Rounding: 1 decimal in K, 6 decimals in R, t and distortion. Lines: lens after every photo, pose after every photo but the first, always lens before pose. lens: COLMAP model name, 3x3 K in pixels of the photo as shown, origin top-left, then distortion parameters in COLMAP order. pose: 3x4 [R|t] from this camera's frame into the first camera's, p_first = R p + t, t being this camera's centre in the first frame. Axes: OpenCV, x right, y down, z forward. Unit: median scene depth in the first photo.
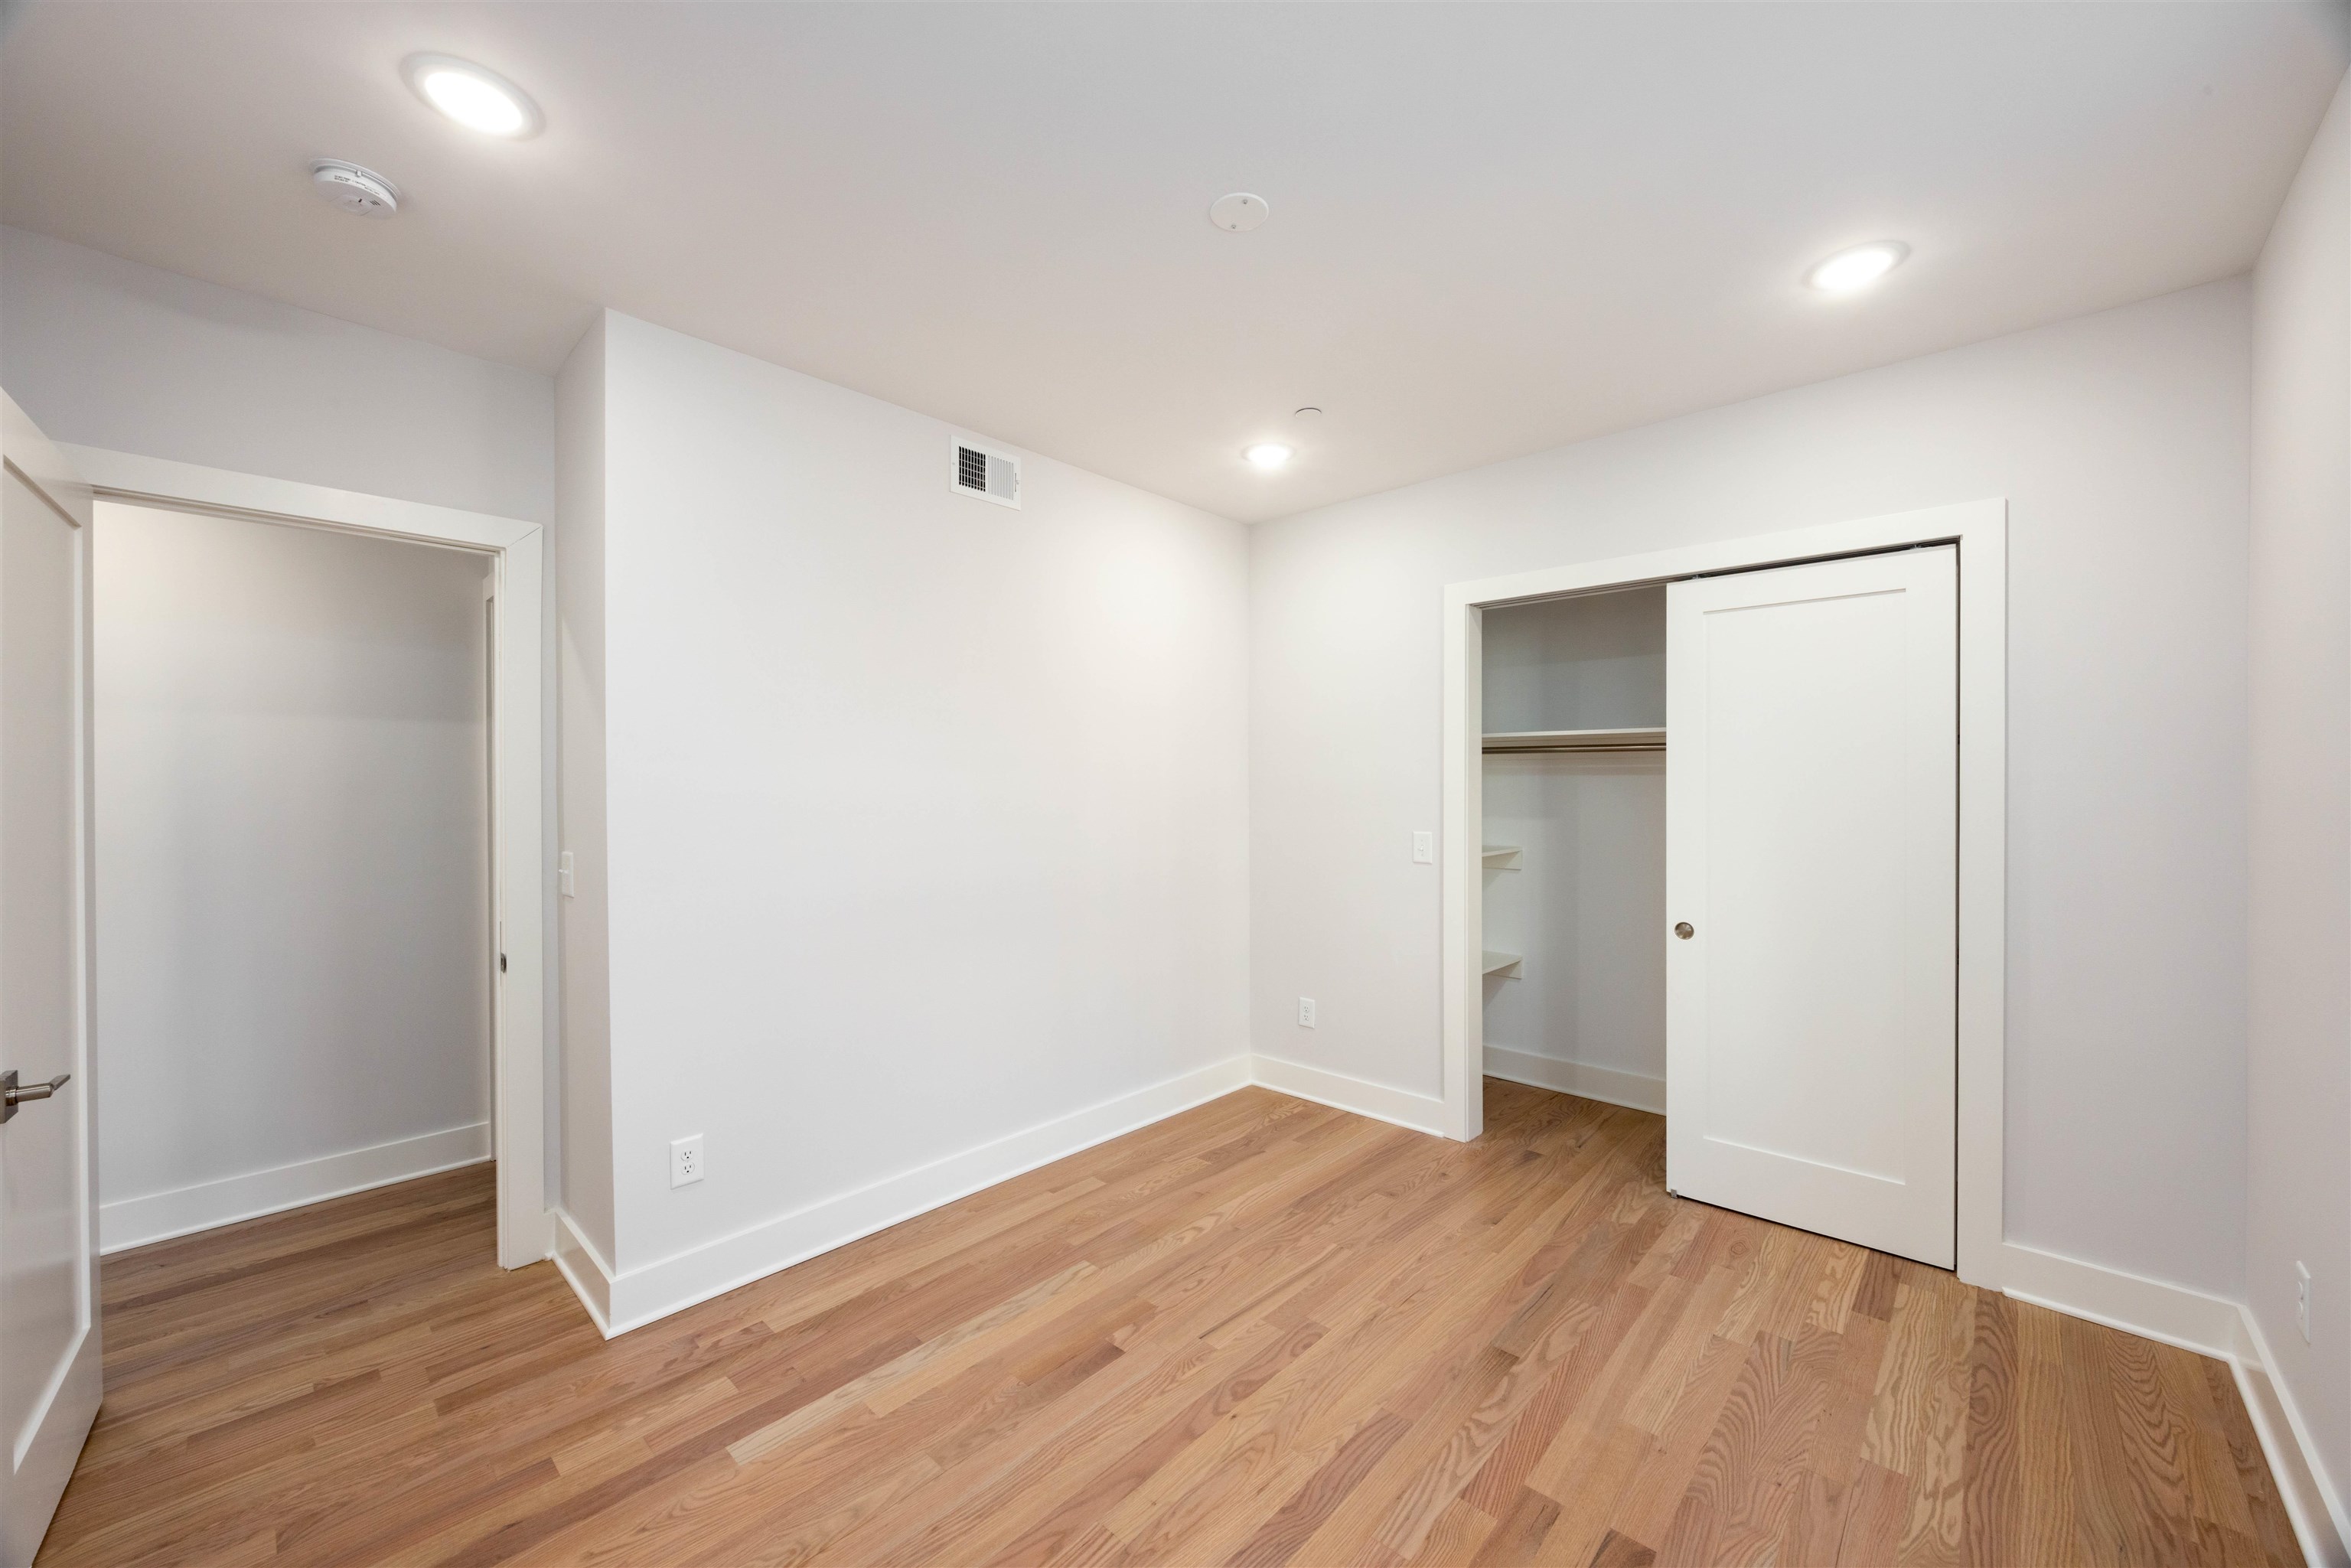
lens RADIAL K [[887.3, 0, 1180.5], [0, 887.3, 785.3], [0, 0, 1]] dist [0.000464, 0.000177]
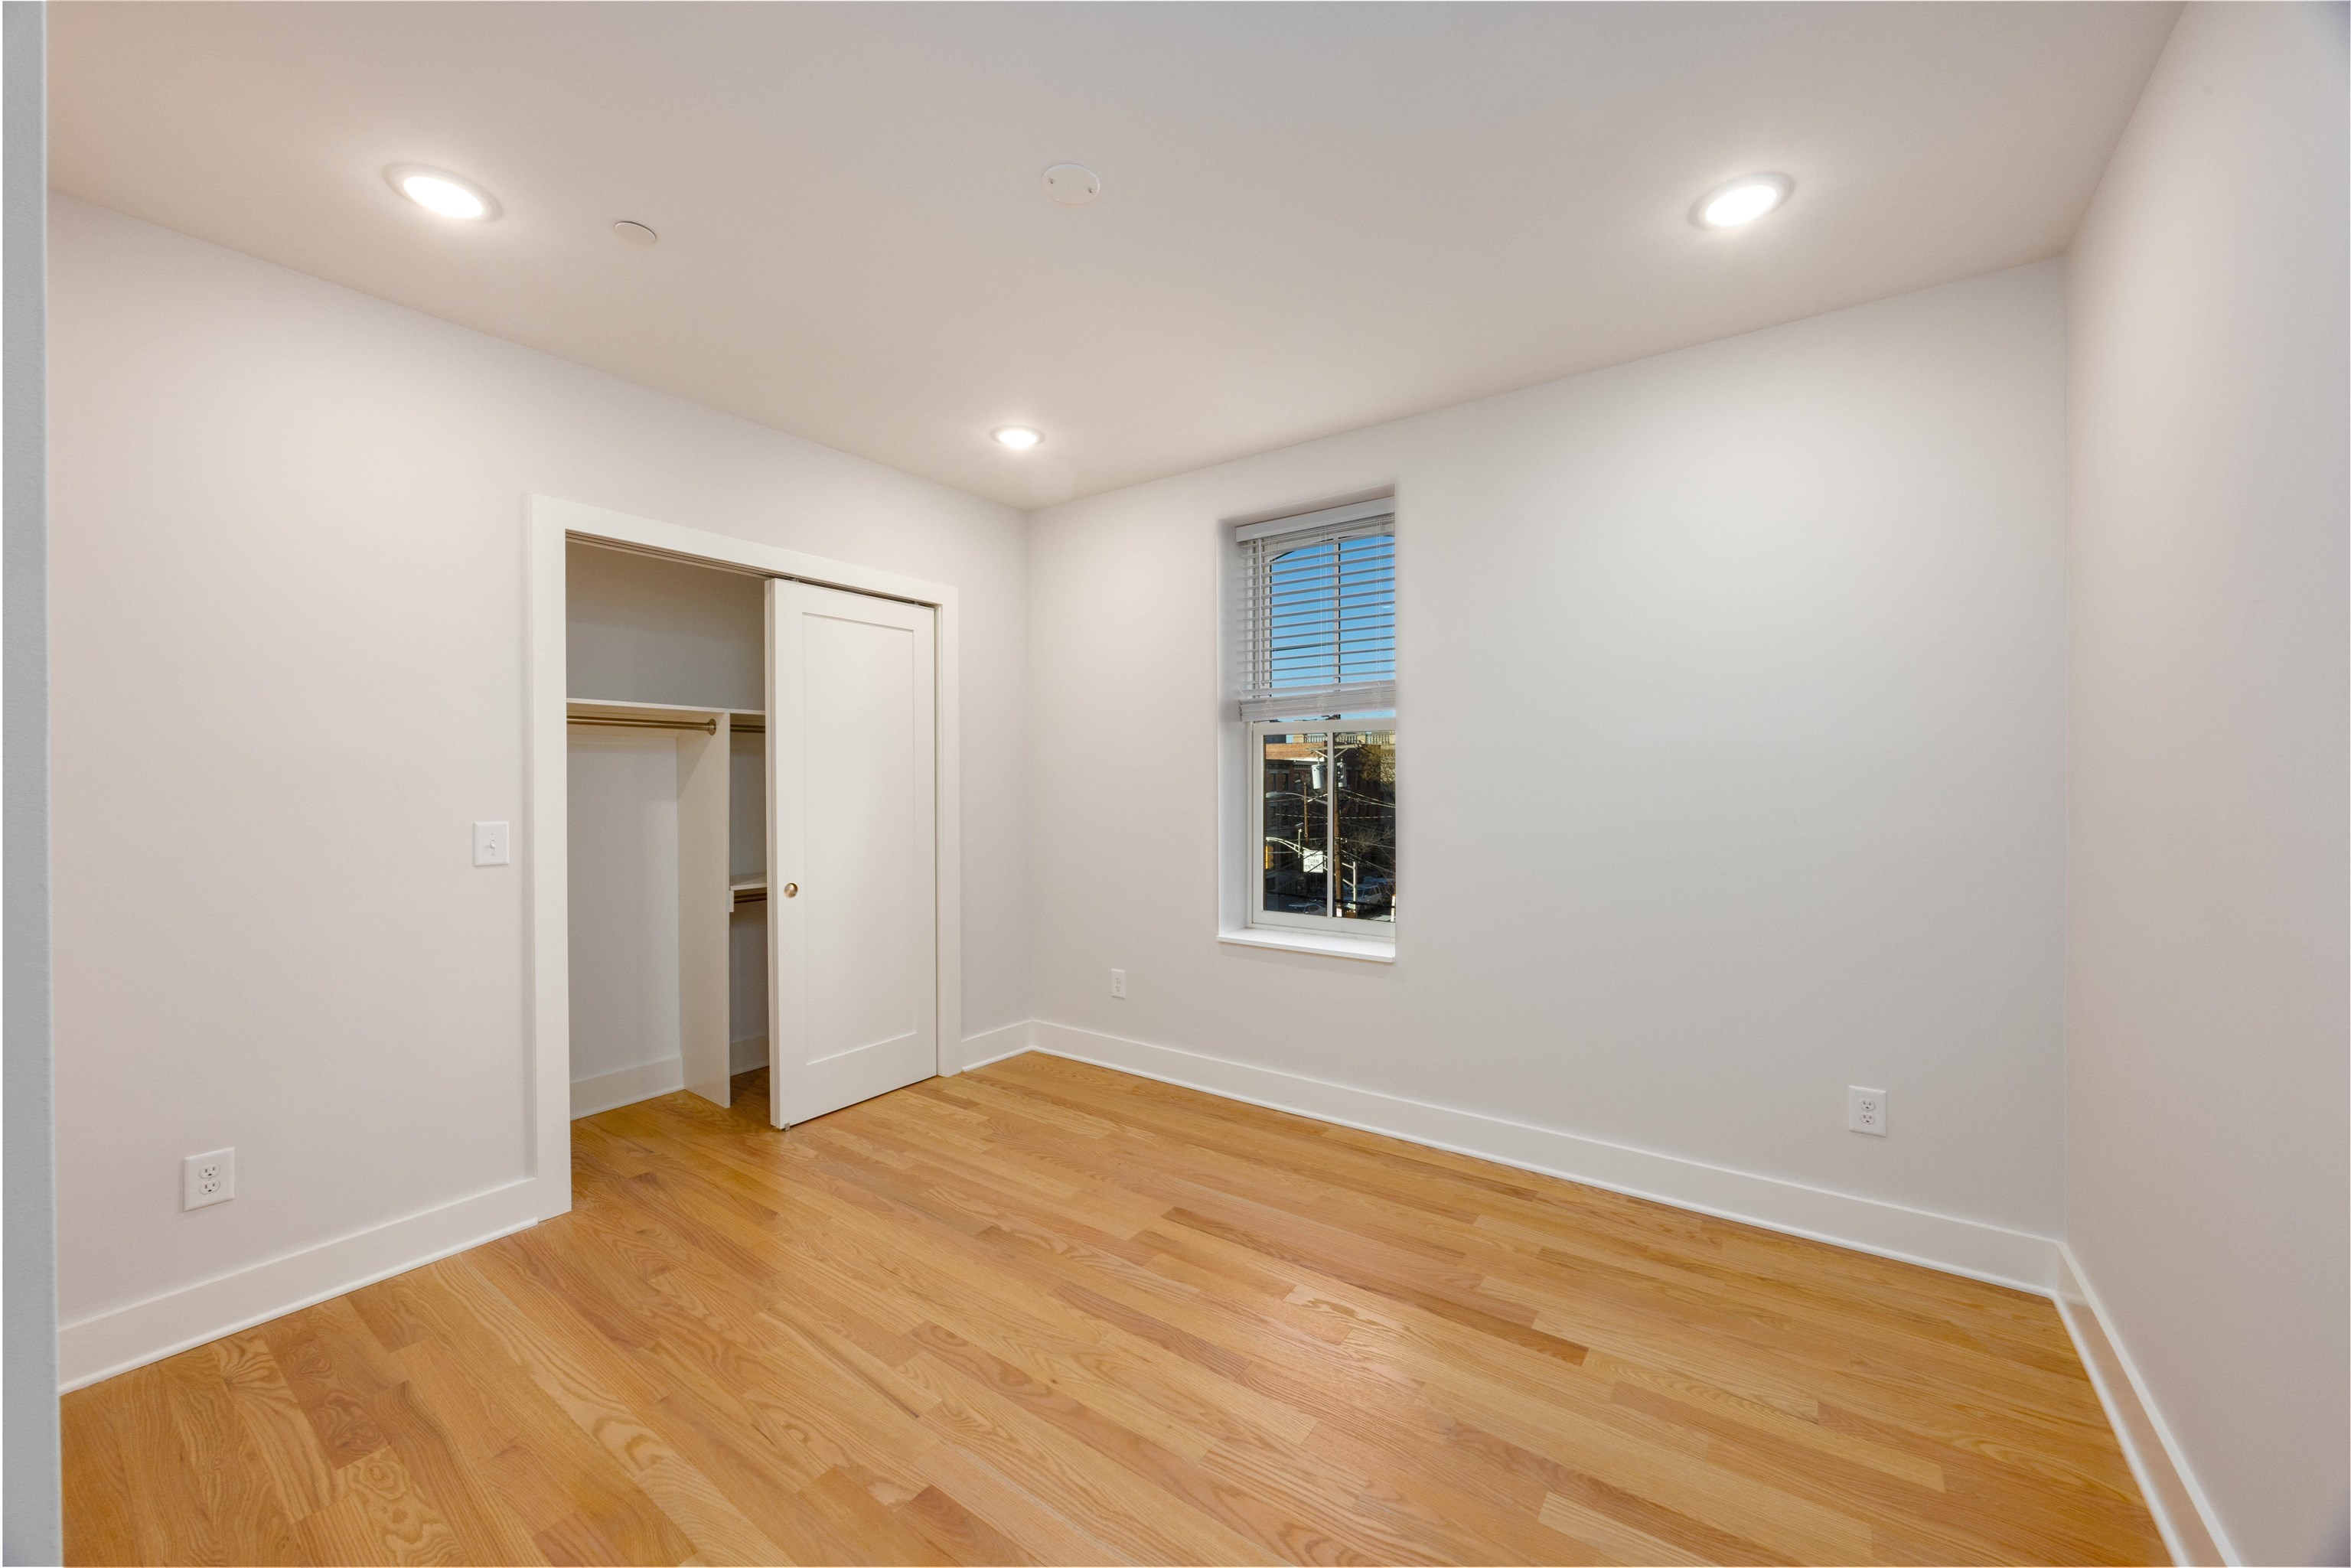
lens RADIAL K [[887.3, 0, 1180.5], [0, 887.3, 785.3], [0, 0, 1]] dist [0.000464, 0.000177]
pose [[-0.124132, -0.003381, 0.992260, -0.769910], [0.007187, 0.999965, 0.004307, 0.032541], [-0.992240, 0.007666, -0.124103, 0.799029]]
